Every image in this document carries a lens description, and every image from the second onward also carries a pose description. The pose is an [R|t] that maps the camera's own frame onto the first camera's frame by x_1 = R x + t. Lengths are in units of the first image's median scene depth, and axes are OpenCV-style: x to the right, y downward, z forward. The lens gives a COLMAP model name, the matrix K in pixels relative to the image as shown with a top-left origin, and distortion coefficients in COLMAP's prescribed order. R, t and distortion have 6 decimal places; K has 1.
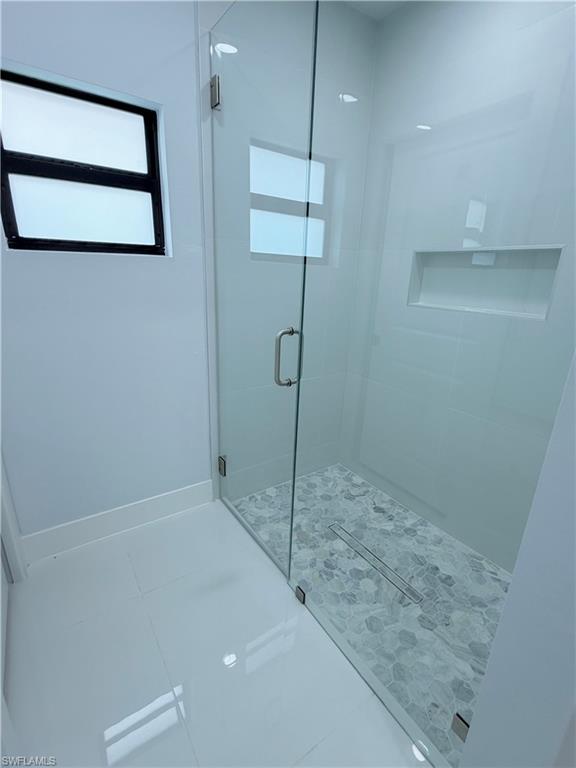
lens RADIAL K [[367.9, 0, 288.0], [0, 367.9, 384.0], [0, 0, 1]] dist [0.014390, 0.000061]
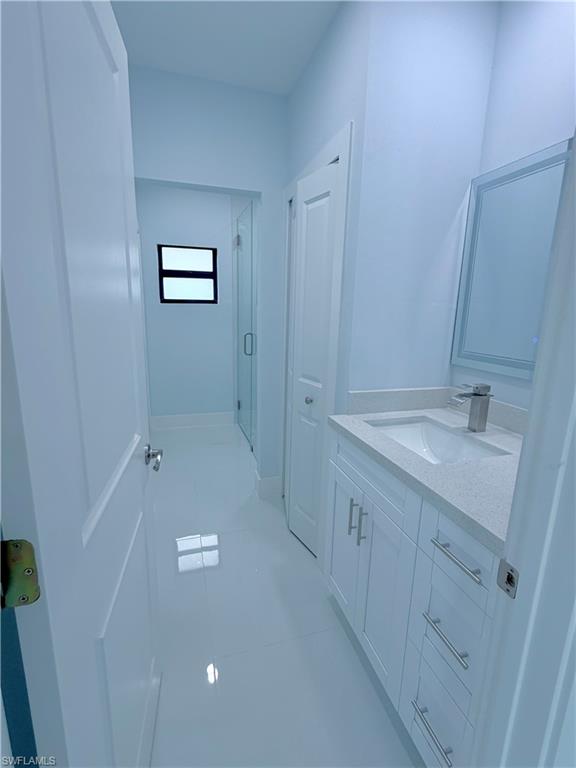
lens RADIAL K [[359.4, 0, 288.0], [0, 359.4, 384.0], [0, 0, 1]] dist [-0.002629, 0.000482]
pose [[0.951769, 0.050102, -0.302696, 0.846288], [-0.080676, 0.992727, -0.089356, 0.334204], [0.296018, 0.109467, 0.948889, -1.012493]]
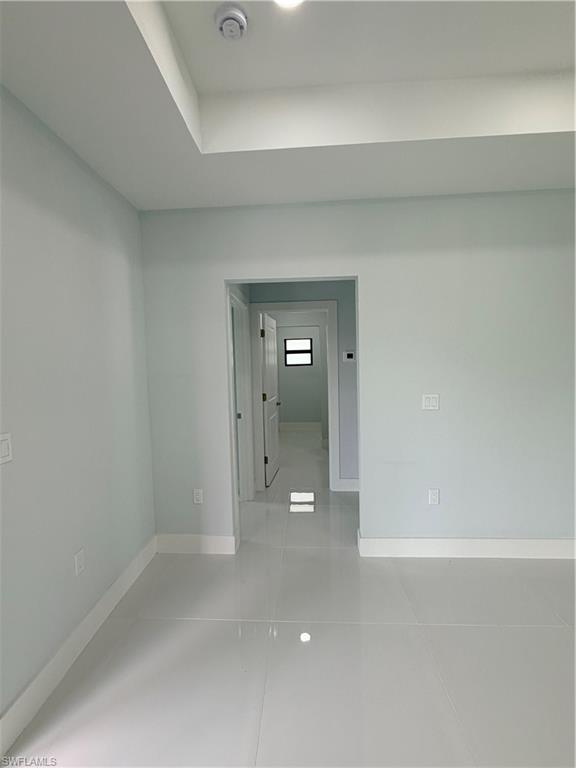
lens RADIAL K [[359.4, 0, 288.0], [0, 359.4, 384.0], [0, 0, 1]] dist [-0.002629, 0.000482]
pose [[0.792223, -0.024722, -0.609731, 2.238333], [-0.127209, 0.970537, -0.204634, 0.860060], [0.596826, 0.239679, 0.765737, -2.651624]]
